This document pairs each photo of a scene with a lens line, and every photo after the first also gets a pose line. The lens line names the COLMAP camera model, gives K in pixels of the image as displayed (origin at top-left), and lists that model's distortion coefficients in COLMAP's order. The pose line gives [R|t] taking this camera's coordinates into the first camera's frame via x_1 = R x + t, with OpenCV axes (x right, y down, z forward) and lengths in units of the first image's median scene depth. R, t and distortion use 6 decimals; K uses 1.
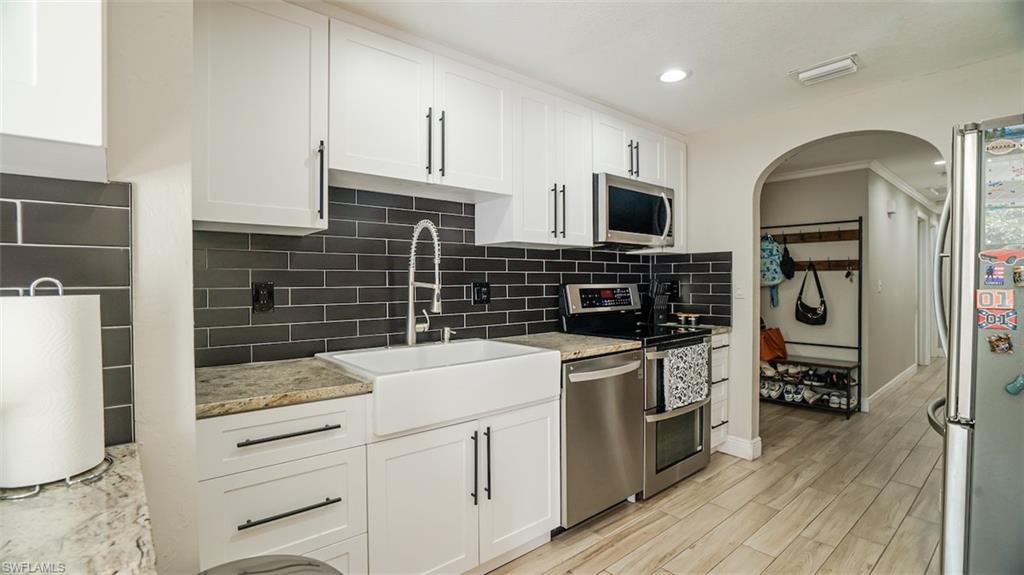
lens RADIAL K [[475.1, 0, 512.1], [0, 475.1, 285.0], [0, 0, 1]] dist [-0.051783, 0.017722]
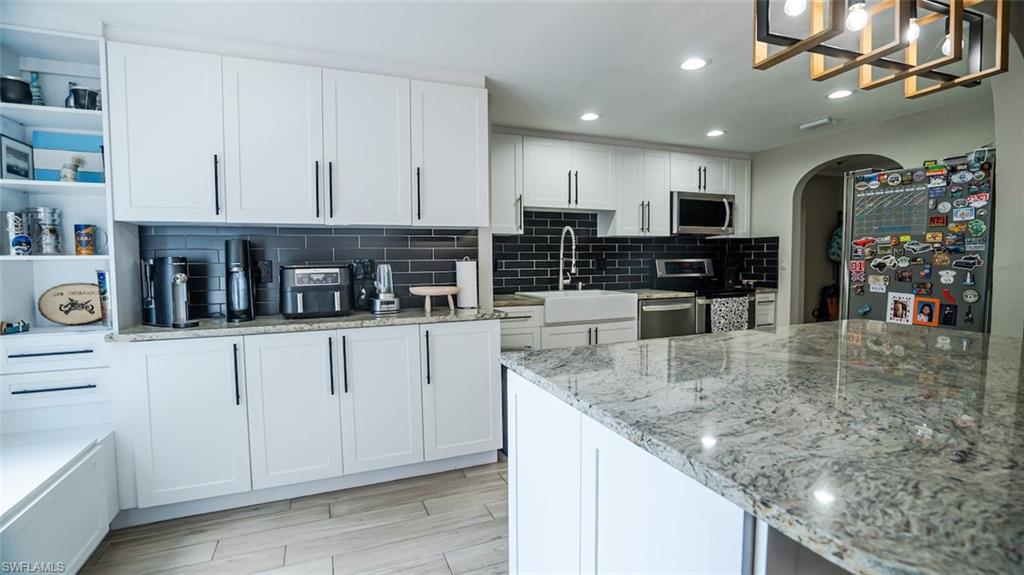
lens RADIAL K [[475.1, 0, 512.3], [0, 475.1, 285.0], [0, 0, 1]] dist [-0.051783, 0.017722]
pose [[0.949448, 0.013219, -0.313647, 0.183367], [0.002072, 0.998827, 0.048369, 0.008231], [0.313918, -0.046574, 0.948307, -0.801986]]
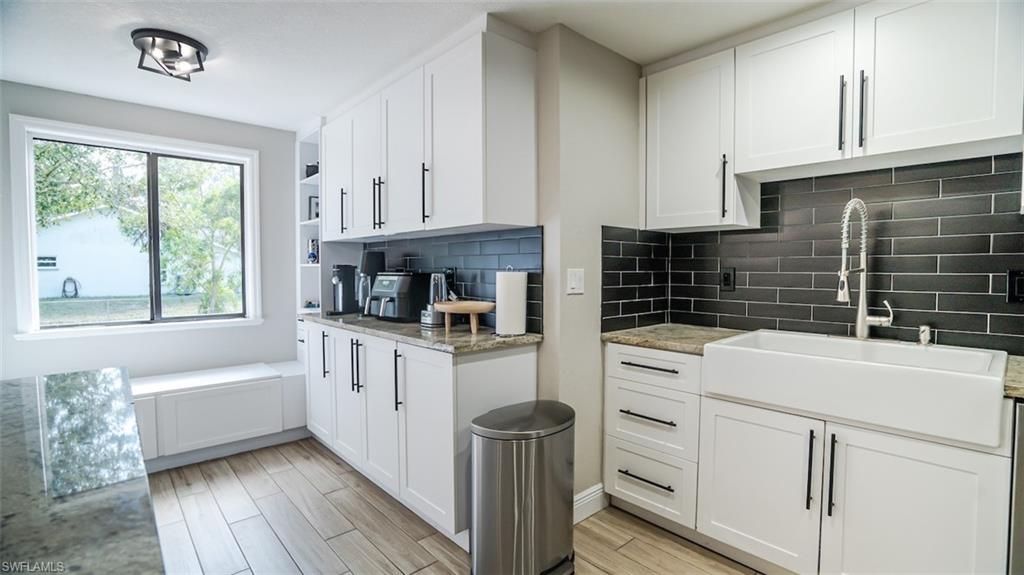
lens RADIAL K [[475.1, 0, 506.6], [0, 475.1, 286.5], [0, 0, 1]] dist [-0.051783, 0.017722]
pose [[0.014302, 0.043107, -0.998968, 0.575707], [-0.007996, 0.999043, 0.042996, -0.003866], [0.999866, 0.007373, 0.014633, 0.276207]]
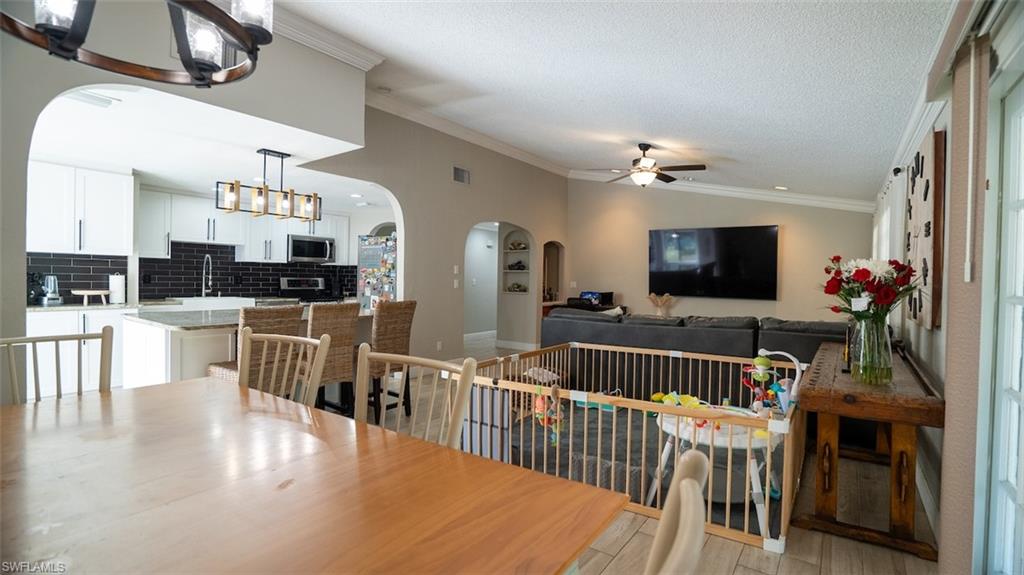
lens RADIAL K [[475.1, 0, 513.6], [0, 475.1, 286.4], [0, 0, 1]] dist [-0.051783, 0.017722]
pose [[0.971694, 0.017436, 0.235599, 0.840684], [-0.018983, 0.999811, 0.004301, 0.012956], [-0.235479, -0.008652, 0.971841, -1.939790]]
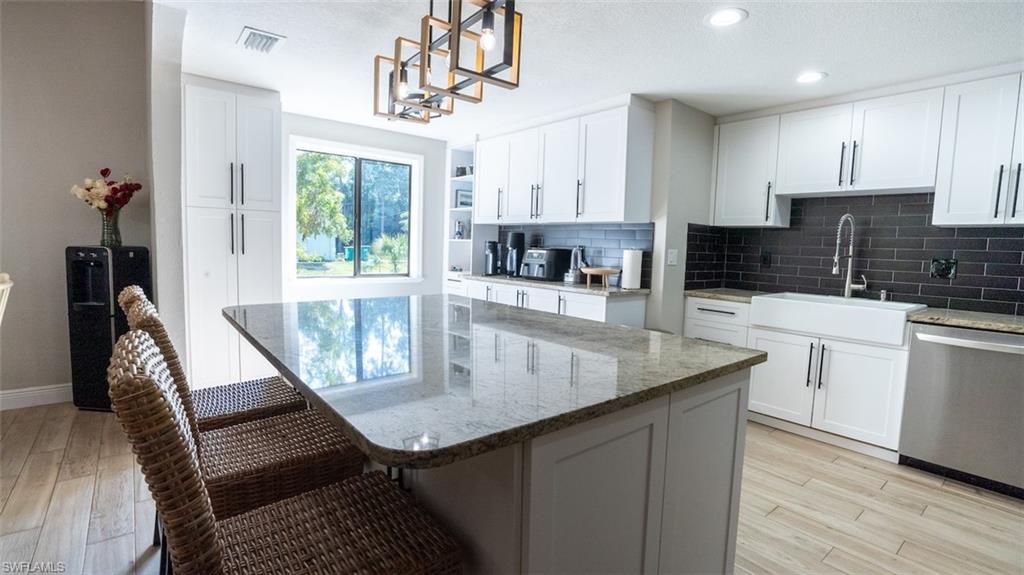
lens RADIAL K [[475.1, 0, 508.3], [0, 475.1, 285.7], [0, 0, 1]] dist [-0.051783, 0.017722]
pose [[-0.027298, 0.088773, -0.995678, 1.129281], [-0.039282, 0.995184, 0.089806, -0.000185], [0.998855, 0.041564, -0.023679, -0.035253]]
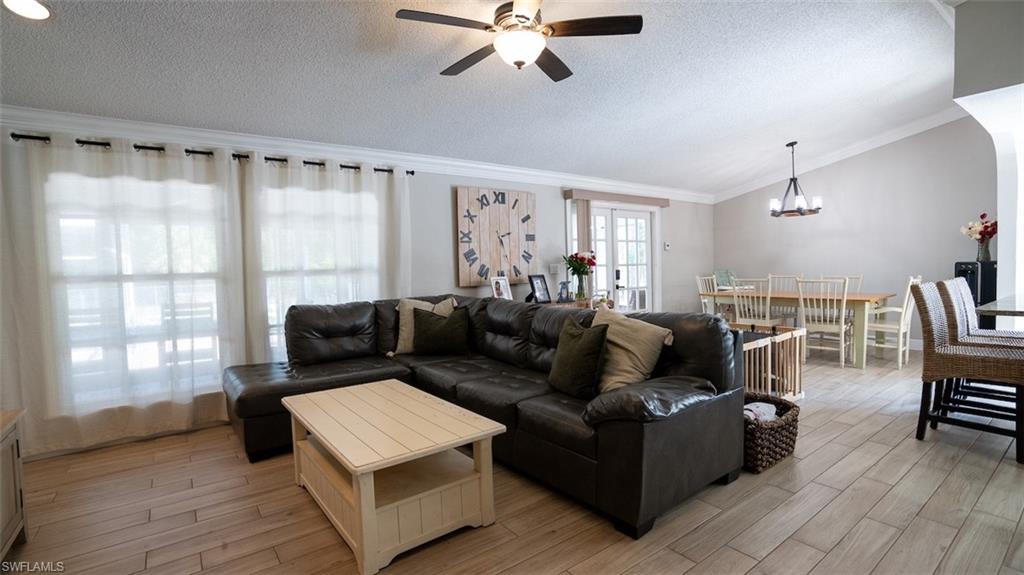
lens RADIAL K [[475.1, 0, 517.4], [0, 475.1, 282.8], [0, 0, 1]] dist [-0.051783, 0.017722]
pose [[-0.998350, 0.028067, 0.050085, 1.910232], [0.030595, 0.998259, 0.050436, -0.023988], [-0.048582, 0.051886, -0.997471, 1.052576]]
